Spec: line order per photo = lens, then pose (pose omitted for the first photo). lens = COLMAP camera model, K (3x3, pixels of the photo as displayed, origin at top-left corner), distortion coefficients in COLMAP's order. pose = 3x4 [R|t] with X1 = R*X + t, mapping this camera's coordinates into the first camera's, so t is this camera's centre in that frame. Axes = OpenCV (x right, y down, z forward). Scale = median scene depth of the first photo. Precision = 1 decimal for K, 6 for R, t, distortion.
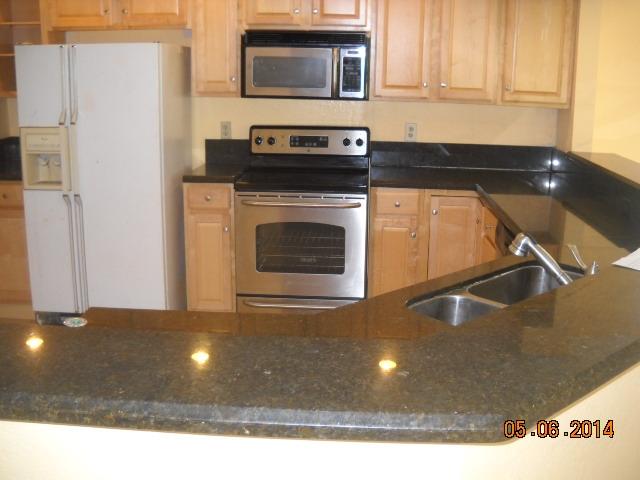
lens RADIAL K [[732.2, 0, 320.0], [0, 732.2, 240.0], [0, 0, 1]] dist [-0.161027, 0.002641]
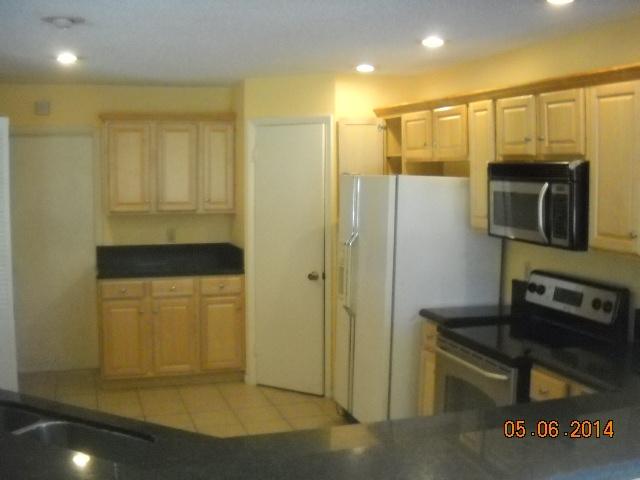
lens RADIAL K [[732.2, 0, 320.0], [0, 732.2, 240.0], [0, 0, 1]] dist [-0.161027, 0.002641]
pose [[0.357787, 0.073896, -0.930875, 0.669018], [-0.225421, 0.974217, -0.009305, -0.137486], [0.906186, 0.213168, 0.365220, 0.487446]]
